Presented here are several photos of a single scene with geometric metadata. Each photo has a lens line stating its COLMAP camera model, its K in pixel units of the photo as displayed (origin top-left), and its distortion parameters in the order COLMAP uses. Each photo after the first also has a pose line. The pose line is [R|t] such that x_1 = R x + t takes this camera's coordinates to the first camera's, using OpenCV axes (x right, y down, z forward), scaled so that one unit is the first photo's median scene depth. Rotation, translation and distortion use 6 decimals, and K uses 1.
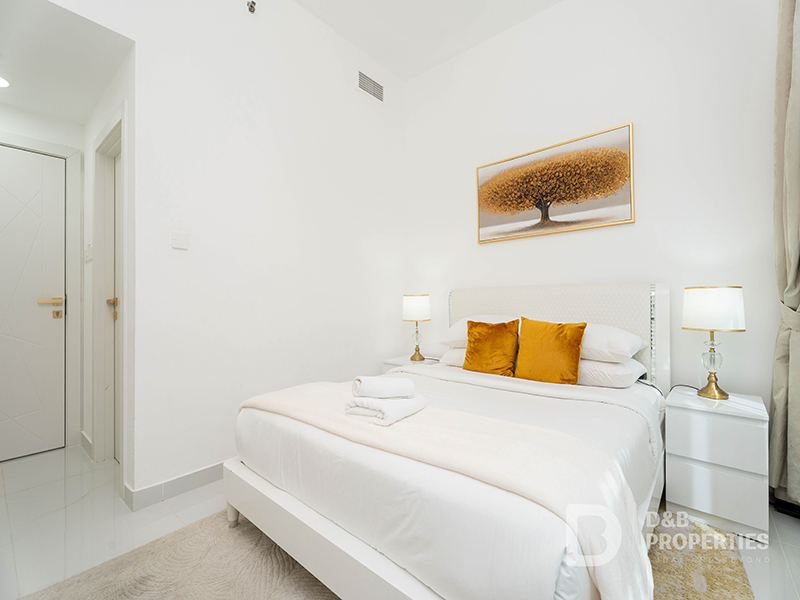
lens RADIAL K [[350.1, 0, 398.6], [0, 350.1, 302.6], [0, 0, 1]] dist [-0.000430, -0.000073]
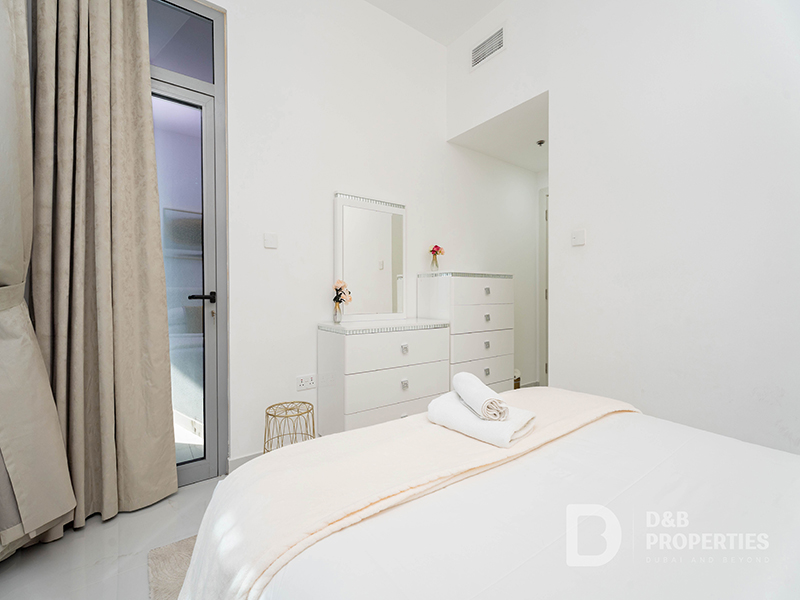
lens RADIAL K [[350.1, 0, 398.7], [0, 350.1, 297.2], [0, 0, 1]] dist [-0.000430, -0.000073]
pose [[-0.203474, 0.009330, -0.979036, 0.798091], [0.008744, 0.999932, 0.007712, -0.008332], [0.979041, -0.006992, -0.203542, 0.930337]]
